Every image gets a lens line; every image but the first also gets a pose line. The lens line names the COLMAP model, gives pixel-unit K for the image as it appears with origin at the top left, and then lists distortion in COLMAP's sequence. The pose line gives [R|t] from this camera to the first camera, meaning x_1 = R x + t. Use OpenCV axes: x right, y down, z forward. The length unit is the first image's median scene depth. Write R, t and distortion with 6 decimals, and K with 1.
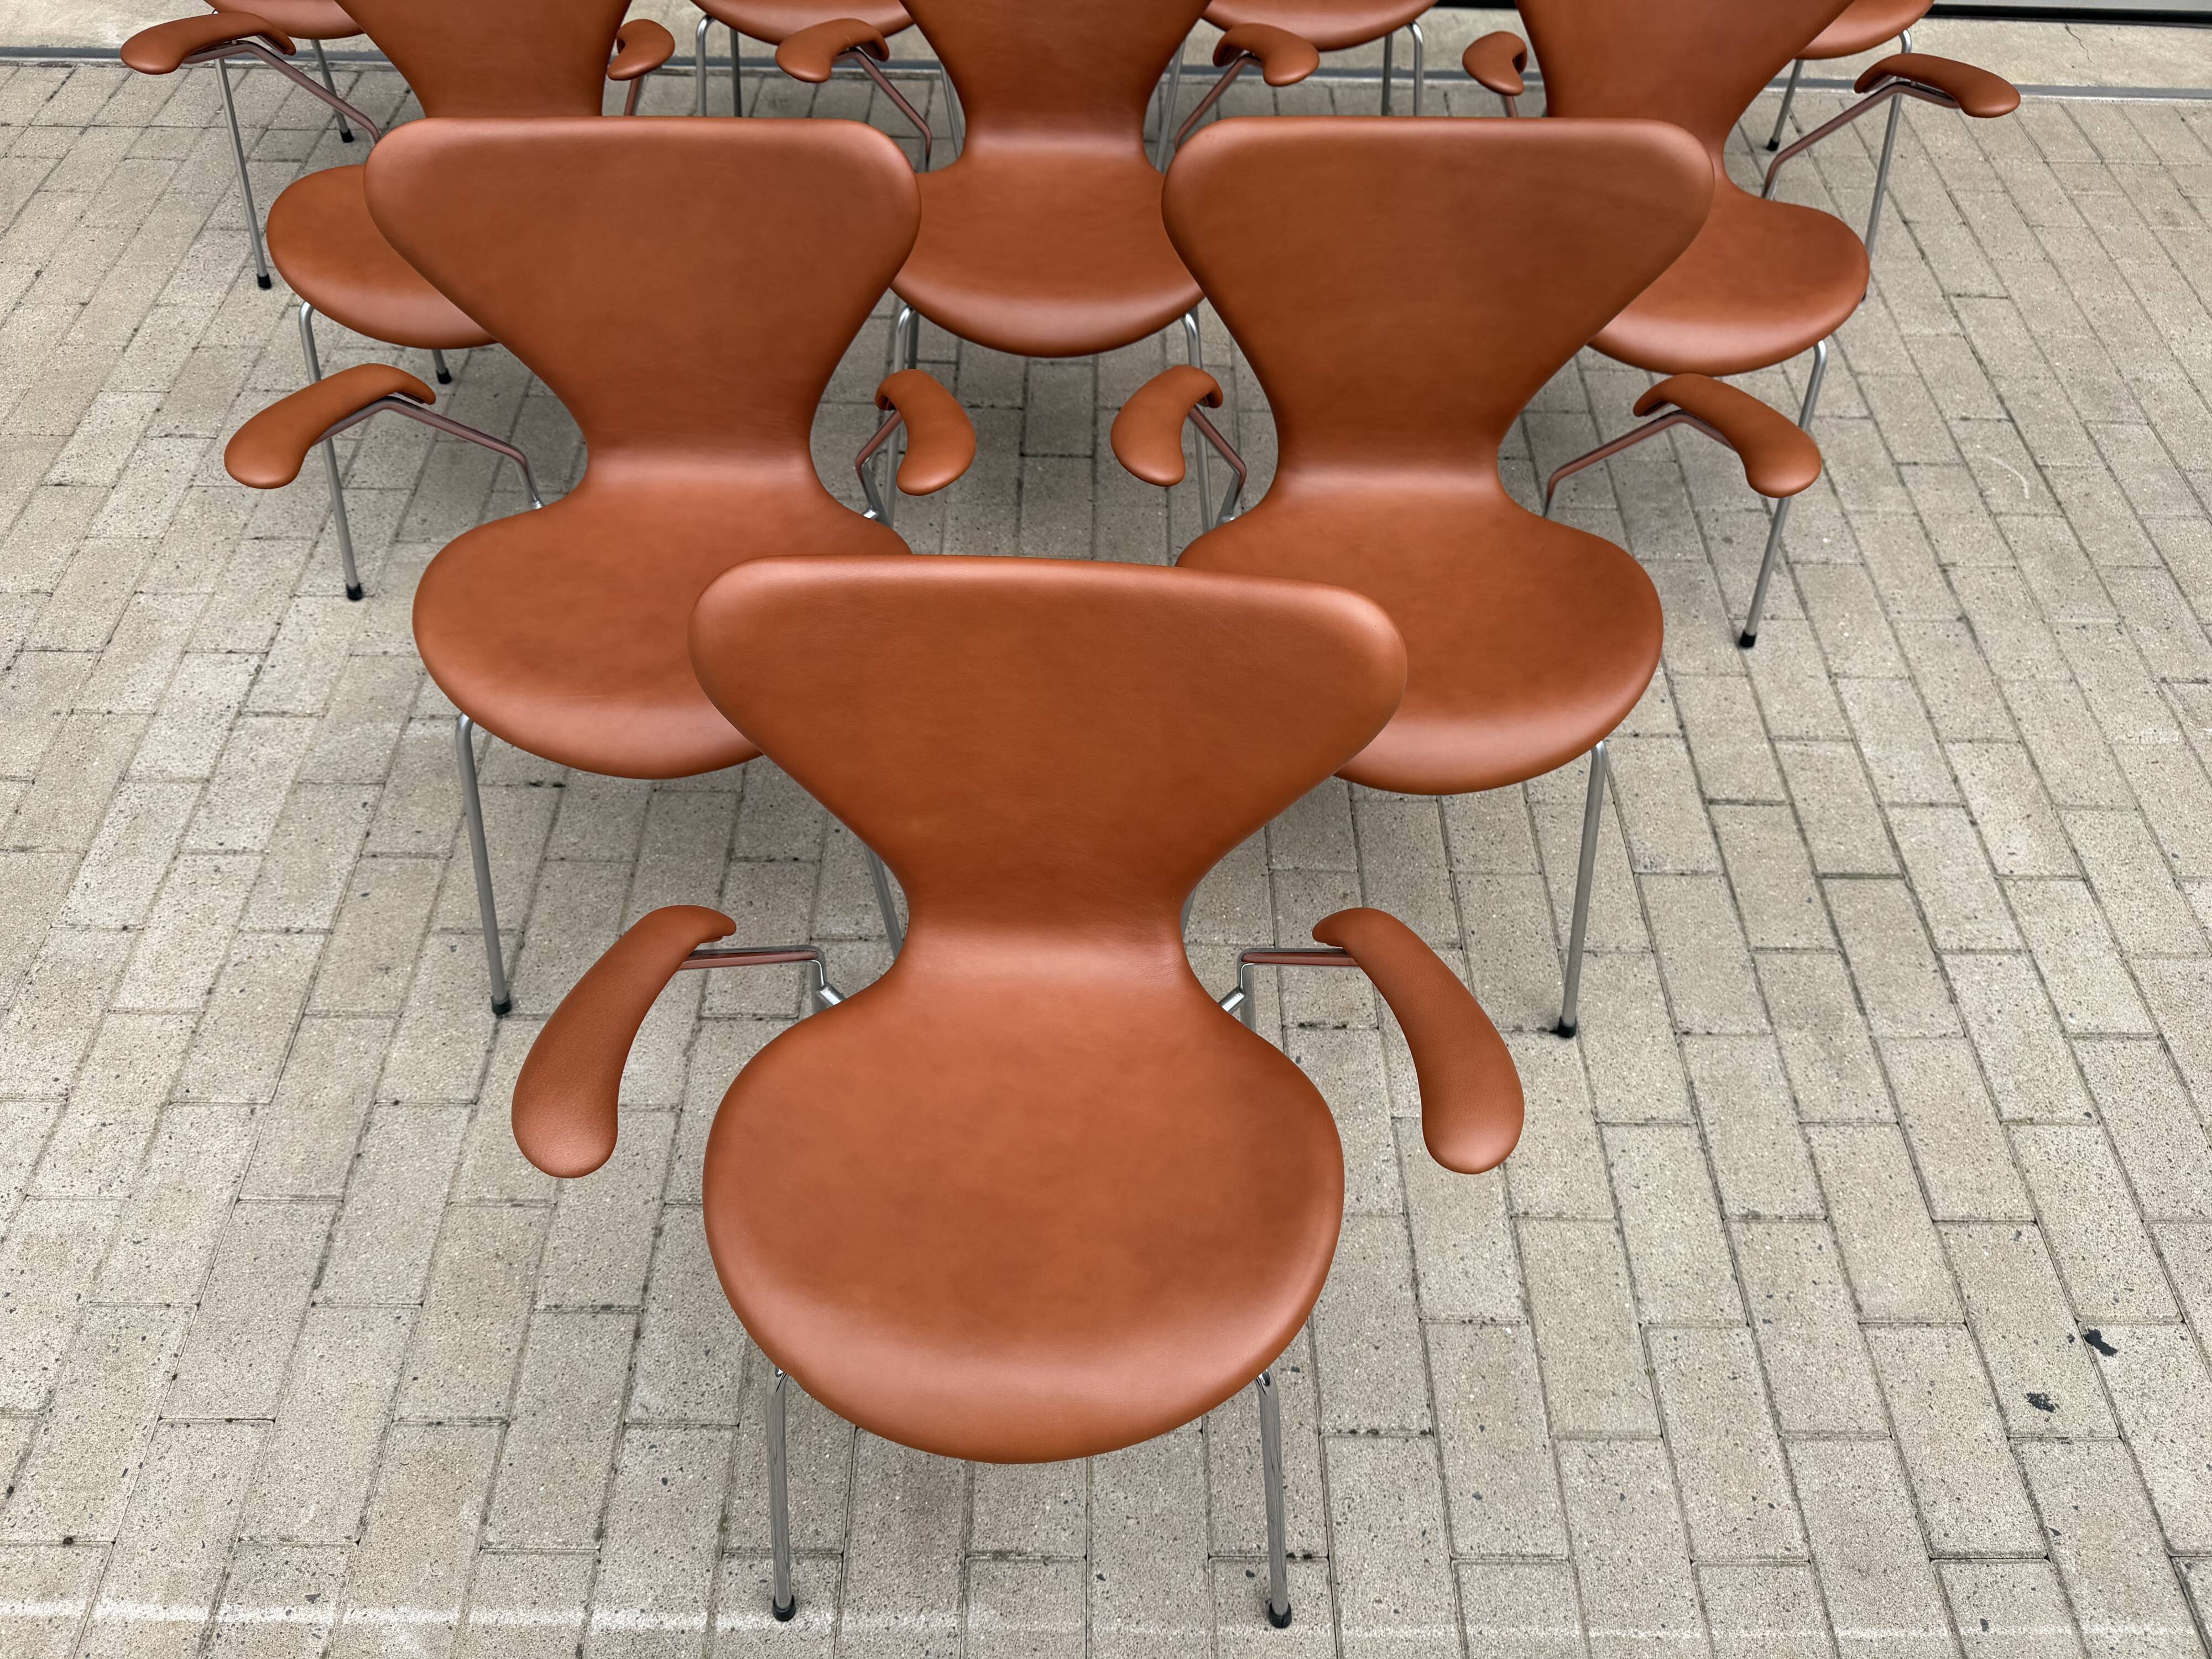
lens RADIAL K [[1577.5, 0, 1078.8], [0, 1577.5, 836.4], [0, 0, 1]] dist [0.004120, -0.013089]
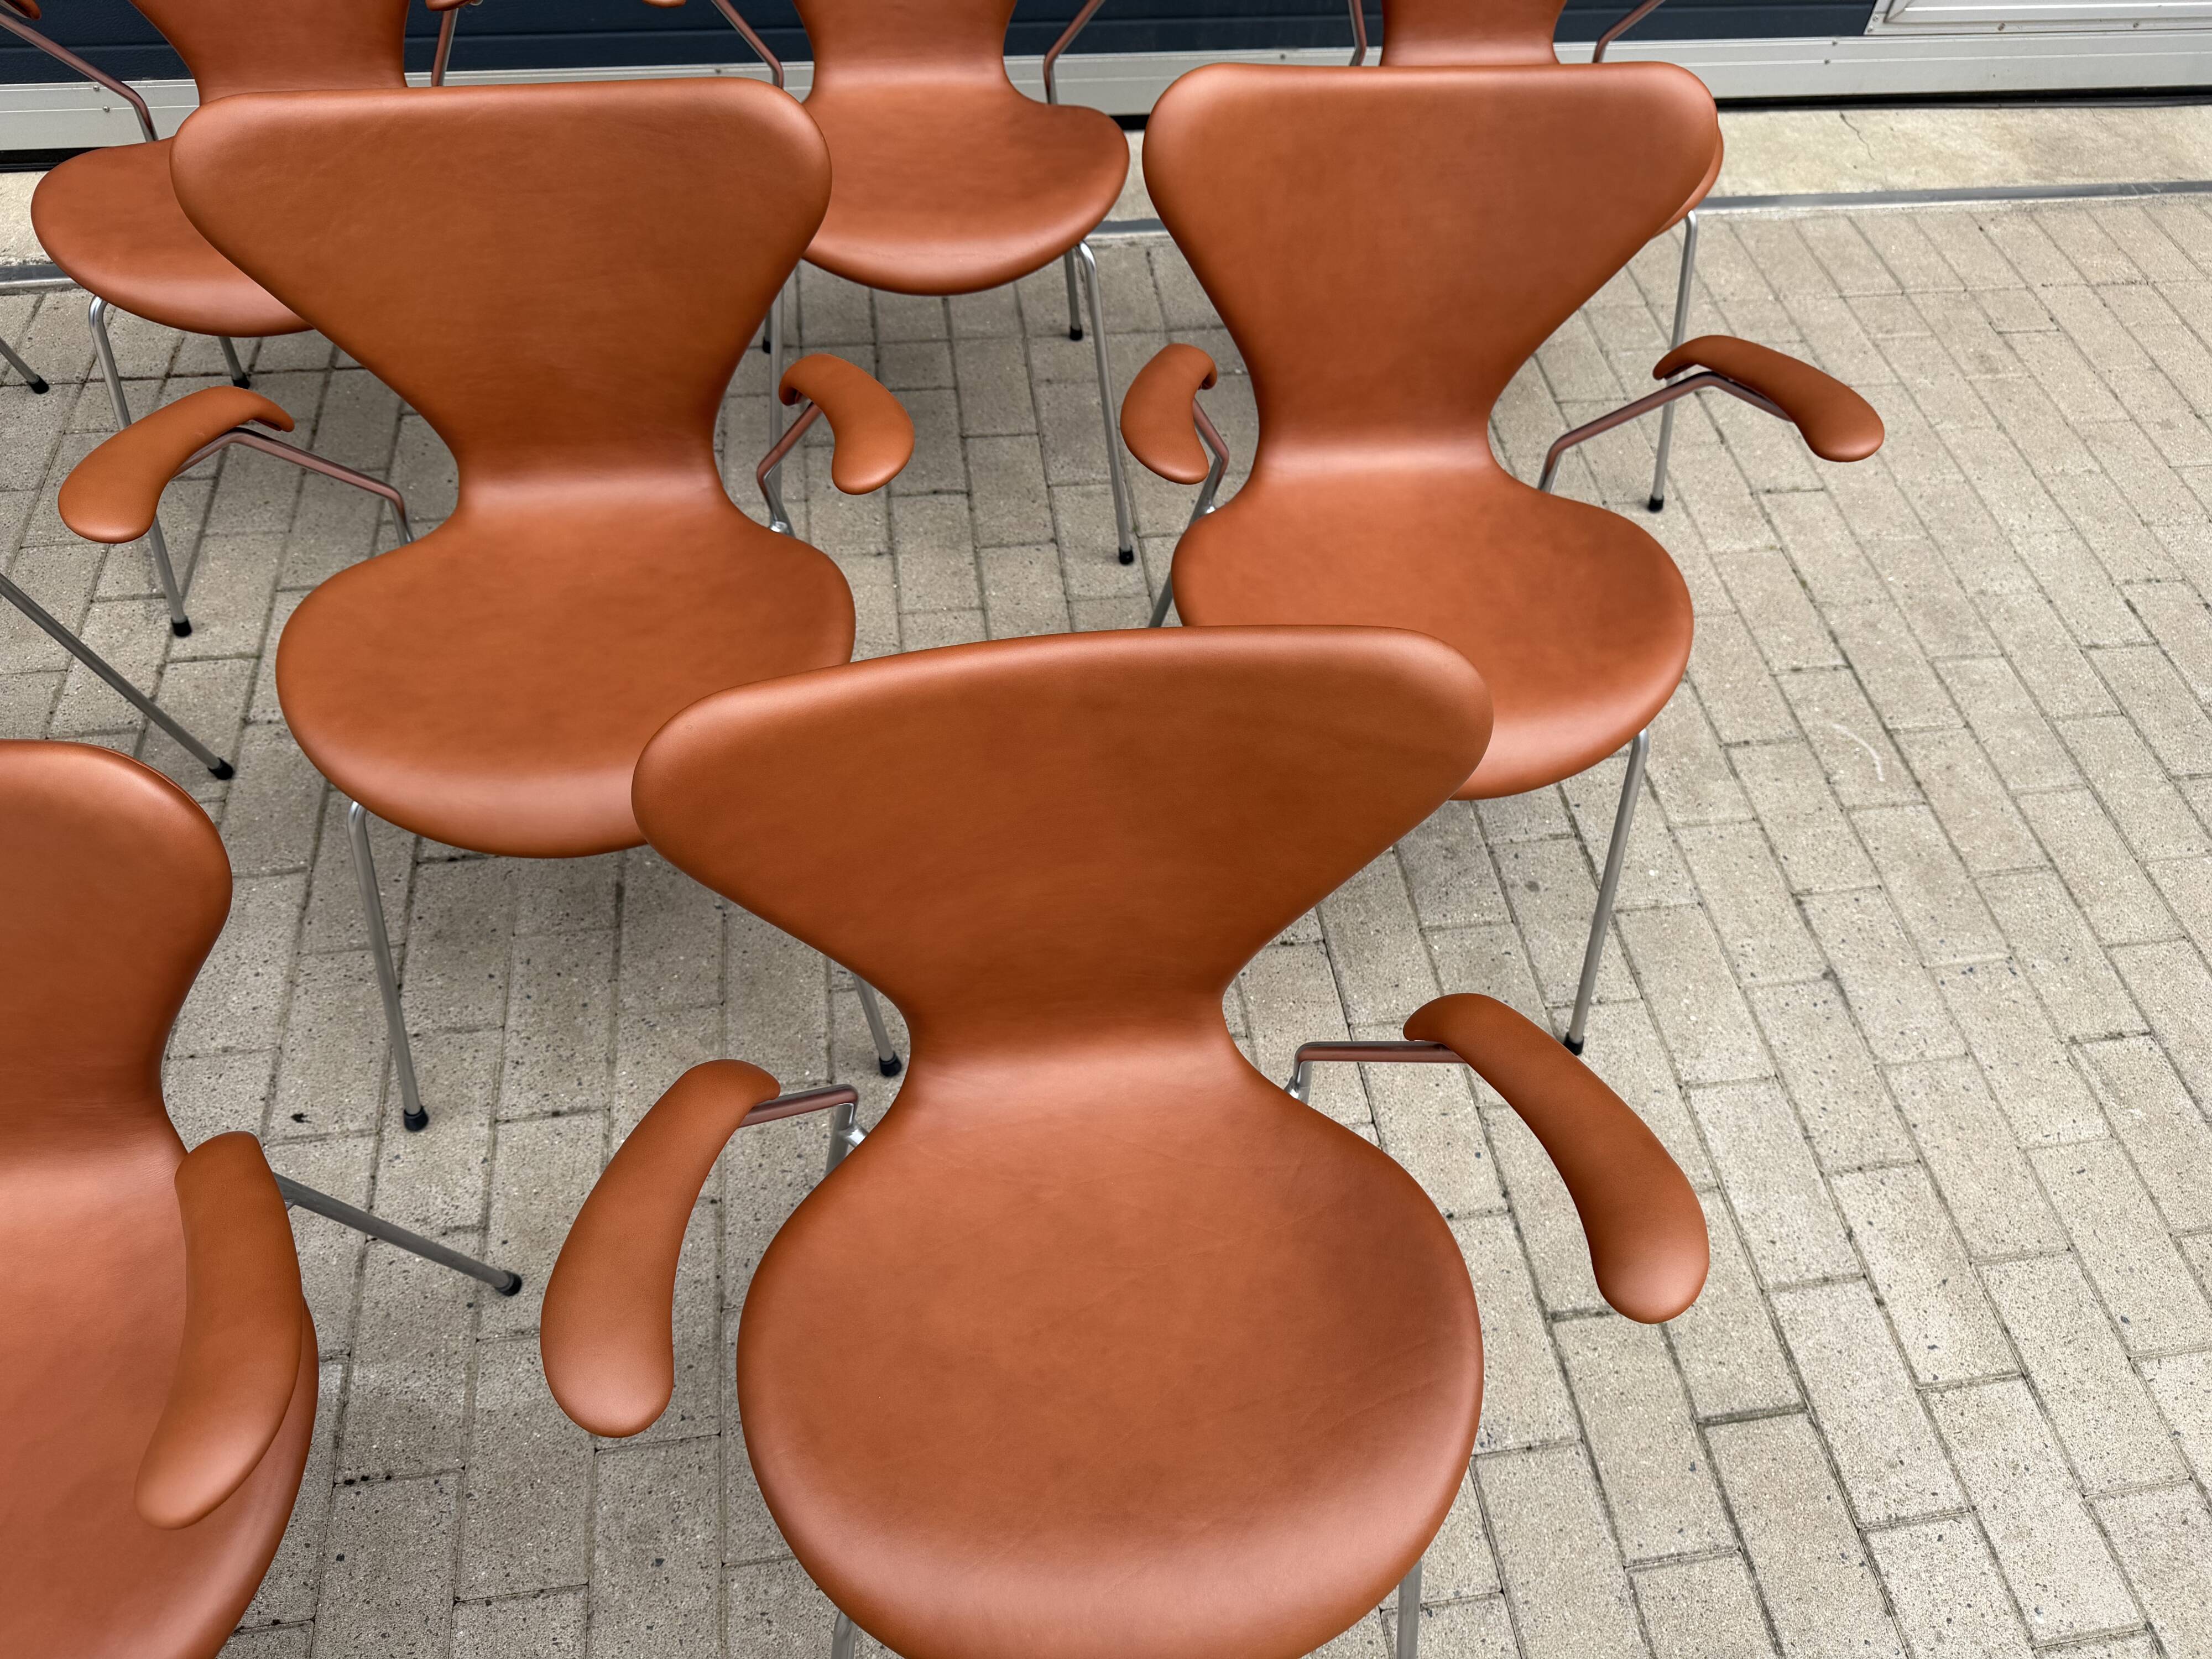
lens RADIAL K [[1577.5, 0, 1097.0], [0, 1577.5, 839.1], [0, 0, 1]] dist [0.004120, -0.013089]
pose [[0.987842, -0.104145, 0.115419, 0.116049], [0.101671, 0.994448, 0.027137, -0.282395], [-0.117604, -0.015072, 0.992946, 0.266937]]
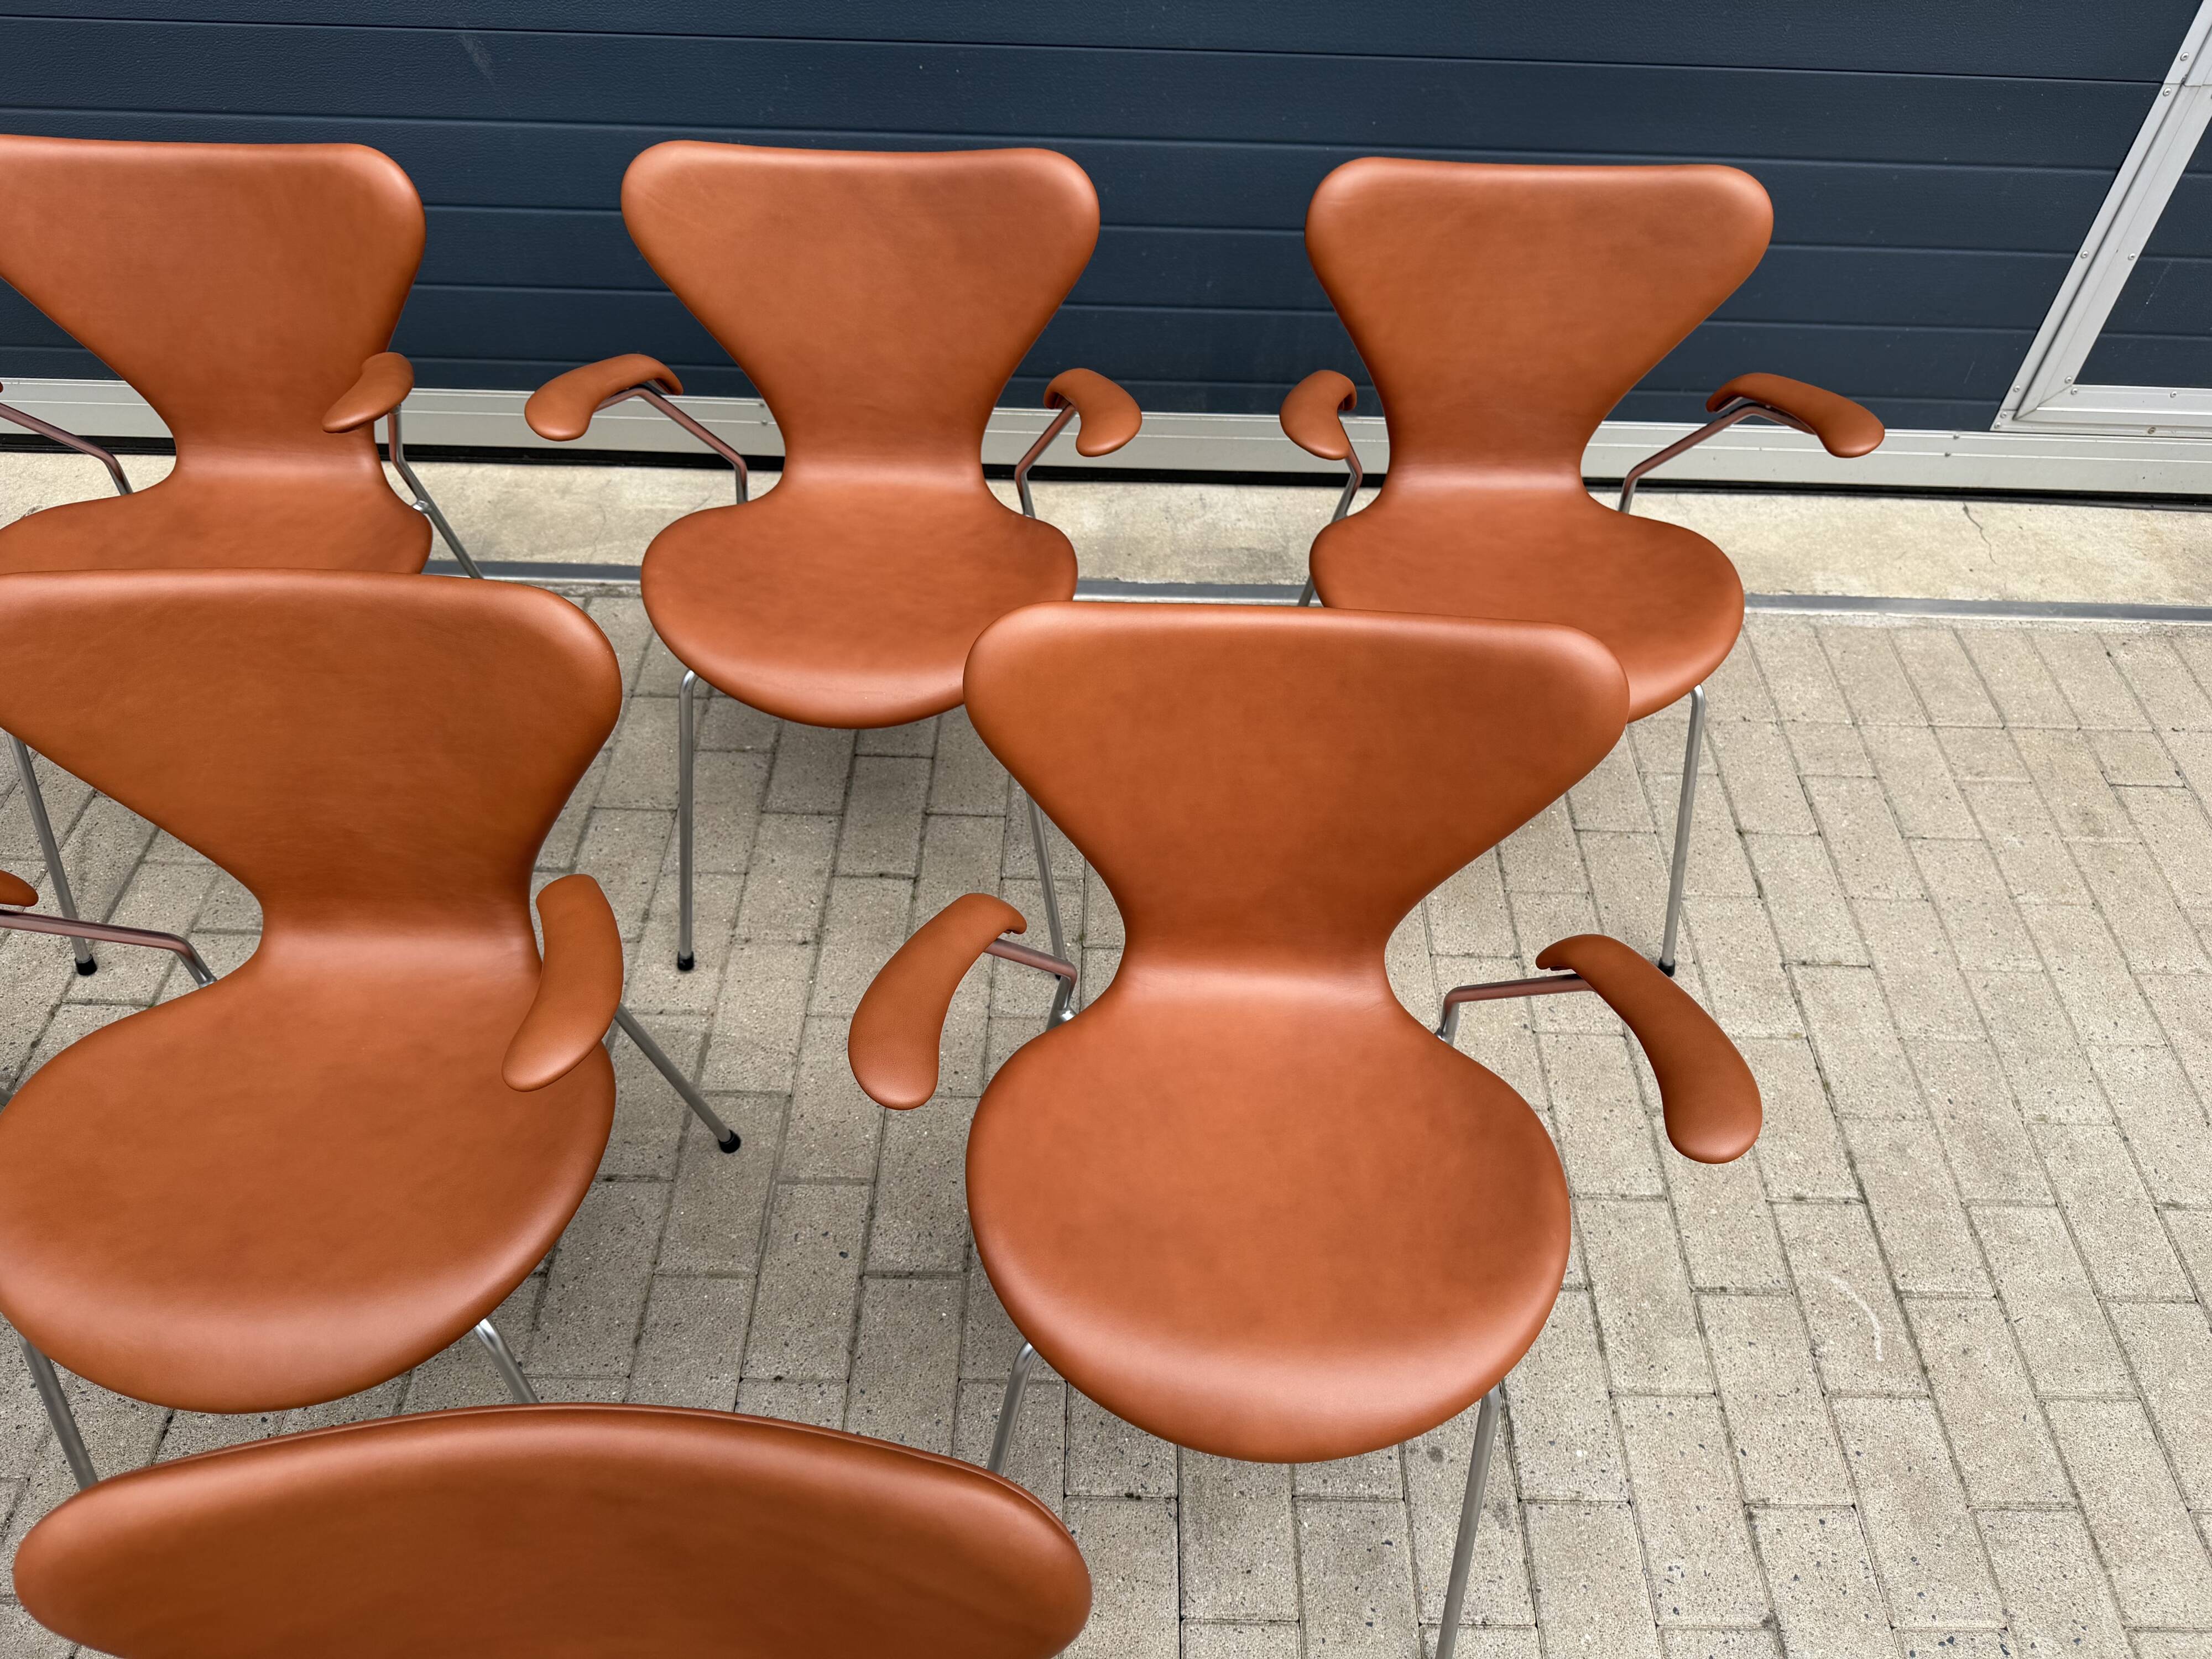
lens RADIAL K [[1577.5, 0, 1107.8], [0, 1577.5, 848.9], [0, 0, 1]] dist [0.004120, -0.013089]
pose [[0.999961, 0.005423, 0.007015, 0.290870], [-0.004894, 0.997293, -0.073363, -0.440290], [-0.007394, 0.073326, 0.997281, 0.333023]]
